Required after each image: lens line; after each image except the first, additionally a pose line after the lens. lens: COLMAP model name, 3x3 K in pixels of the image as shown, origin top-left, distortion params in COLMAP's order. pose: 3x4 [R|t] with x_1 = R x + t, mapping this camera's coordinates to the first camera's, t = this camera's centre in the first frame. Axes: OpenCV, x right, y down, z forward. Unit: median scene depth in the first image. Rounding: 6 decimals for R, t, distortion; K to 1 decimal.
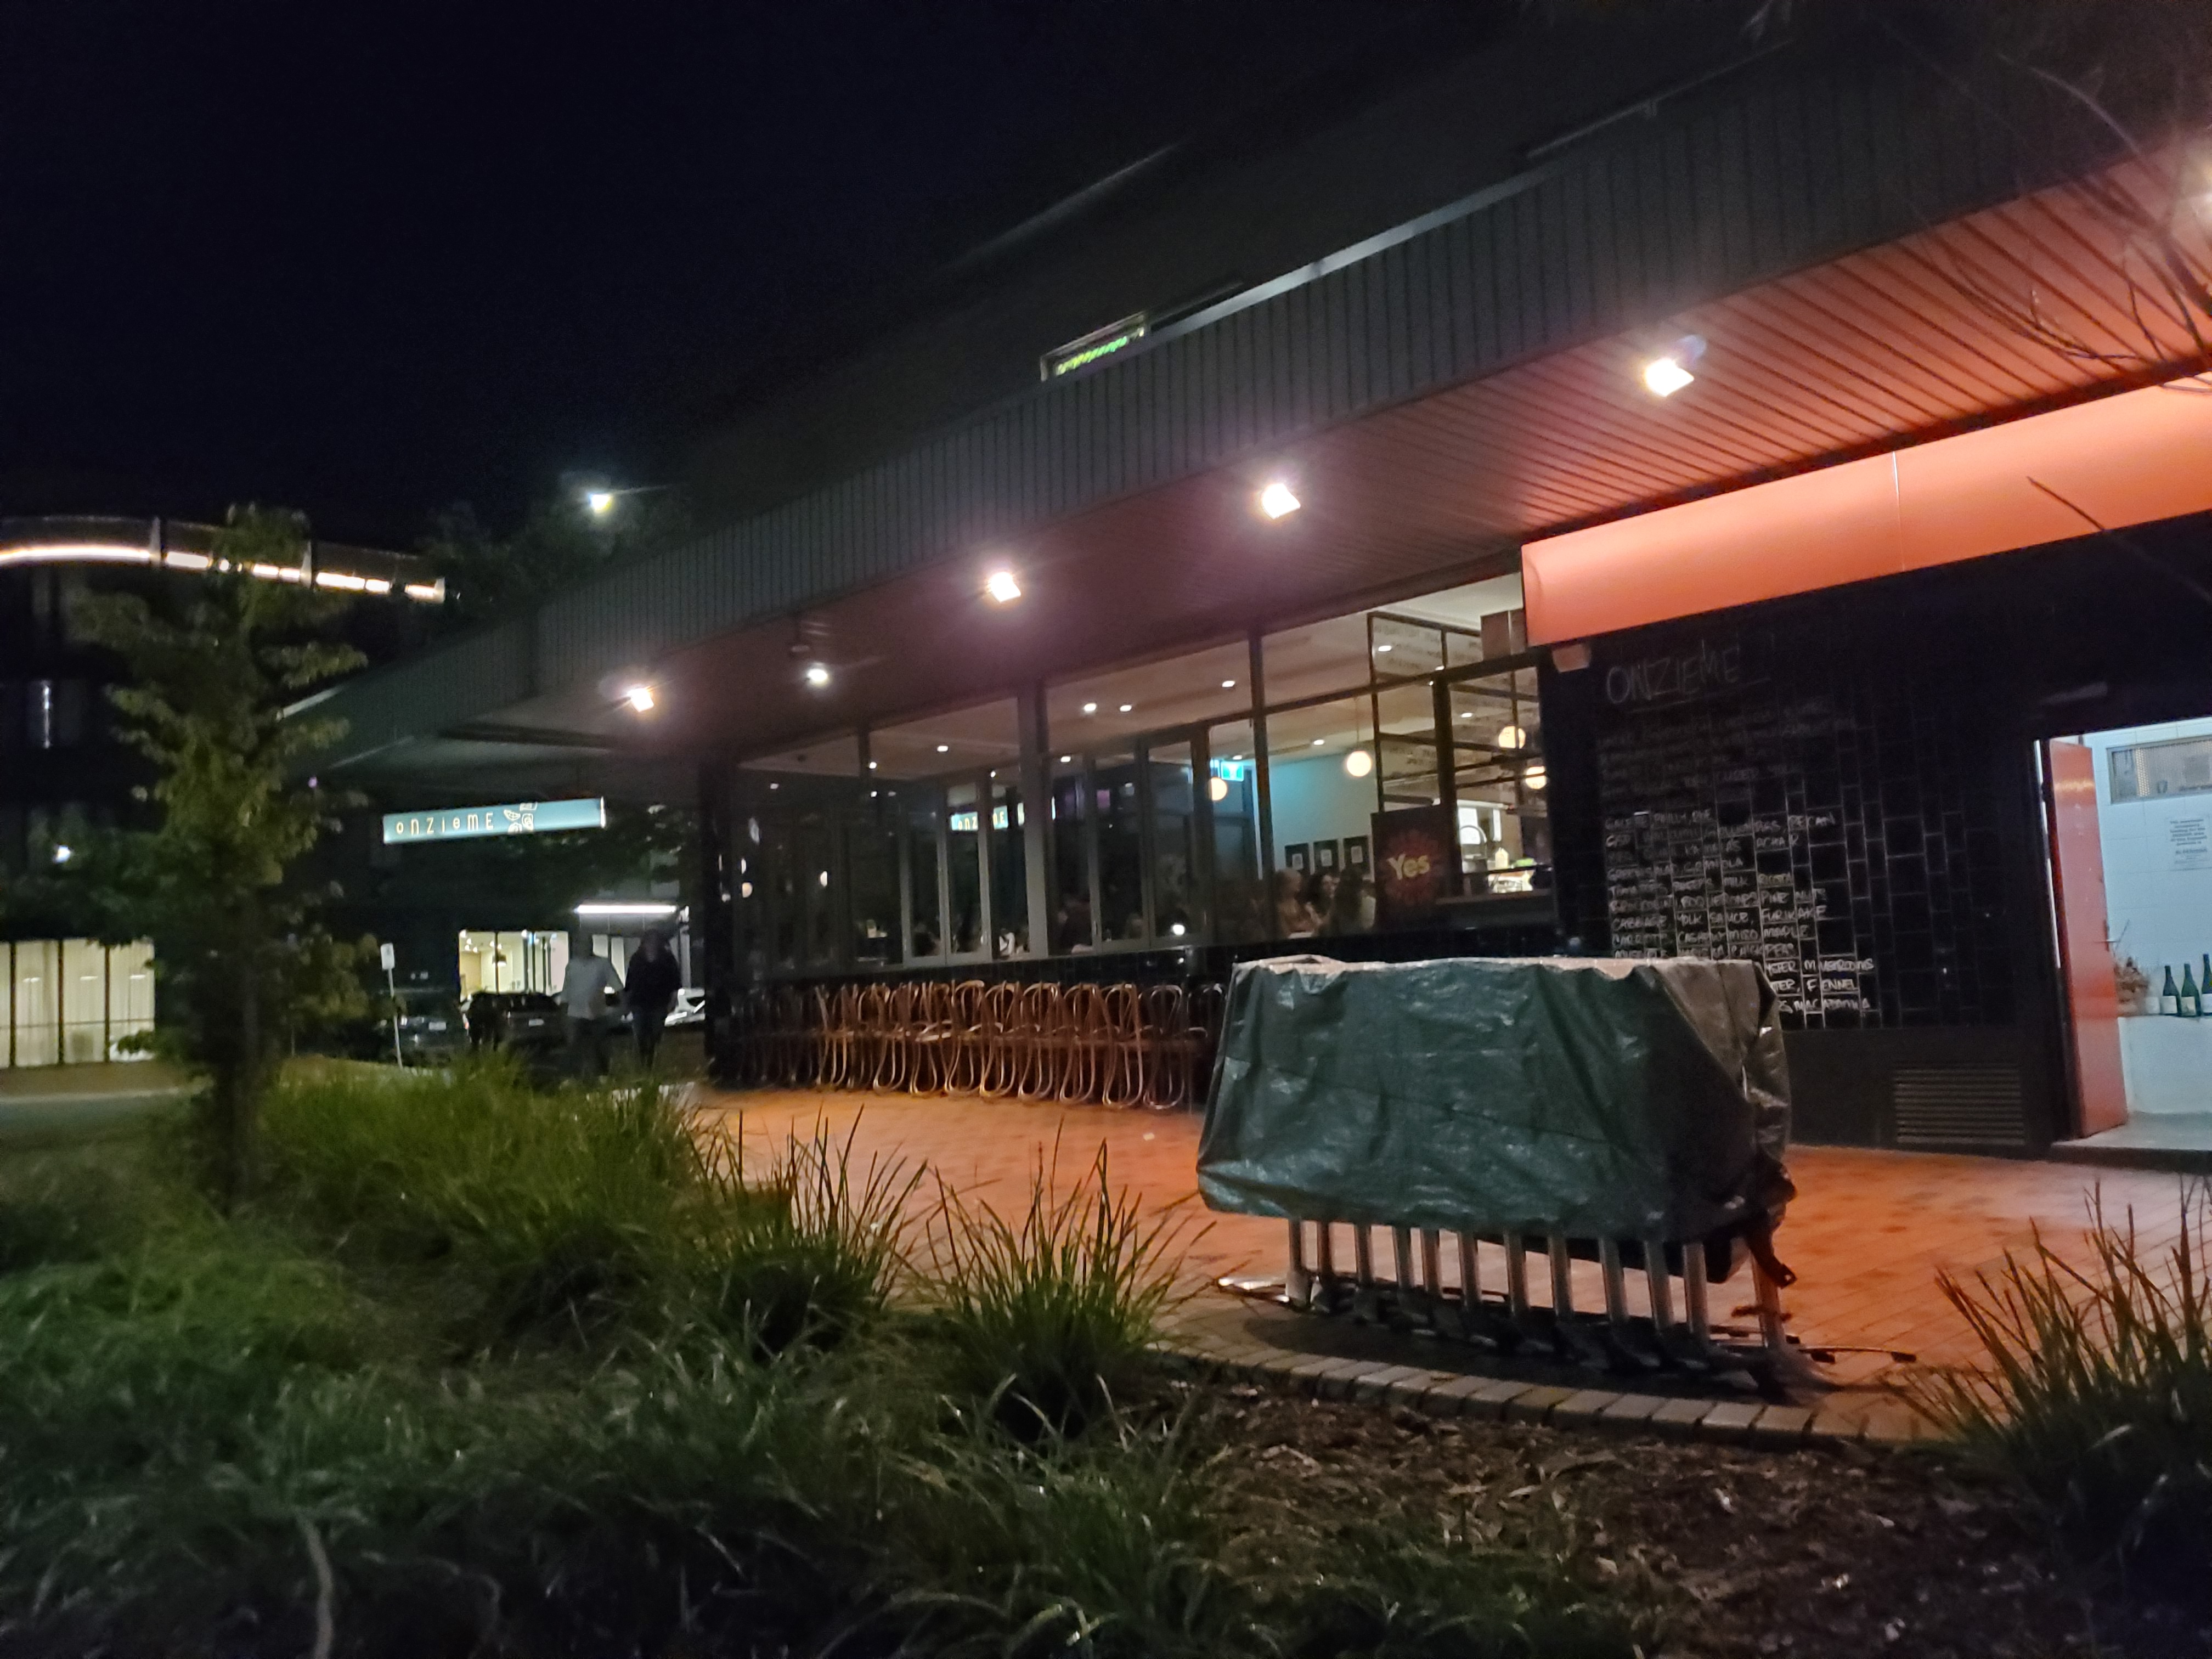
lens RADIAL K [[1700.9, 0, 1106.0], [0, 1700.9, 829.5], [0, 0, 1]] dist [0.022091, 0.001564]
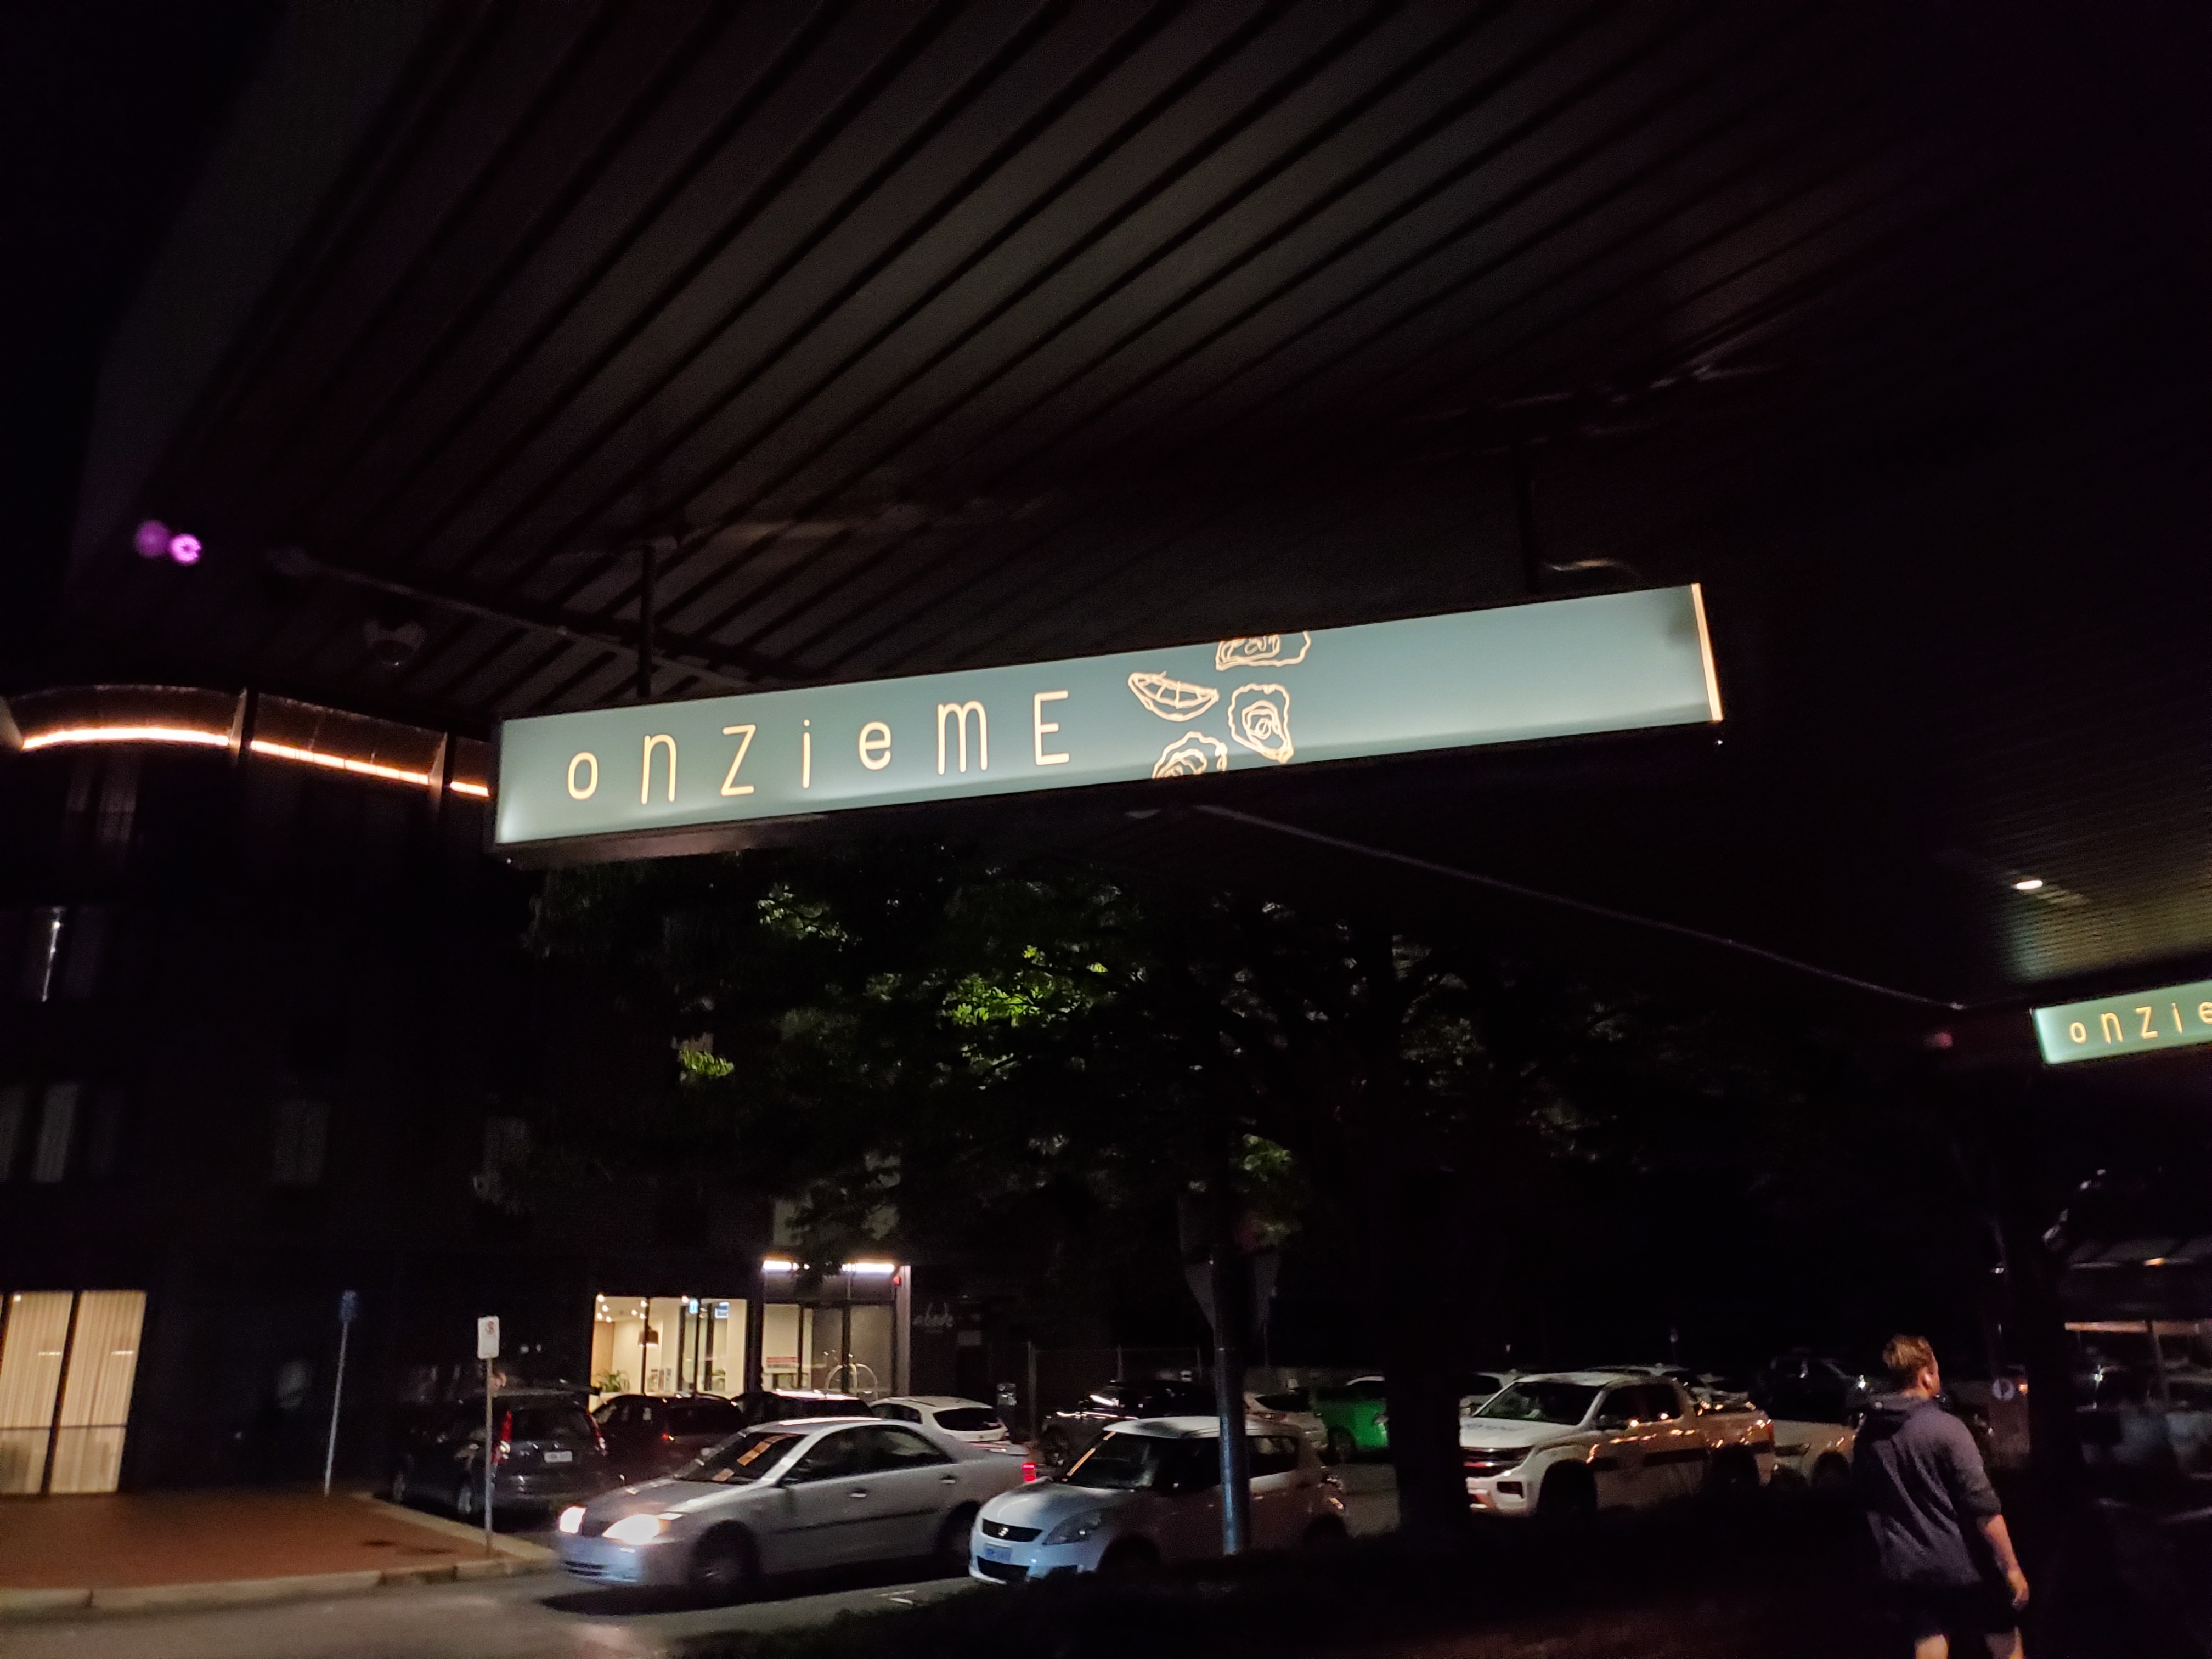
lens RADIAL K [[1700.9, 0, 1106.0], [0, 1700.9, 829.5], [0, 0, 1]] dist [0.022091, 0.001564]
pose [[0.997371, 0.010104, -0.071755, -0.204107], [-0.025080, 0.977163, -0.211007, 0.027084], [0.067985, 0.212252, 0.974847, 0.489686]]
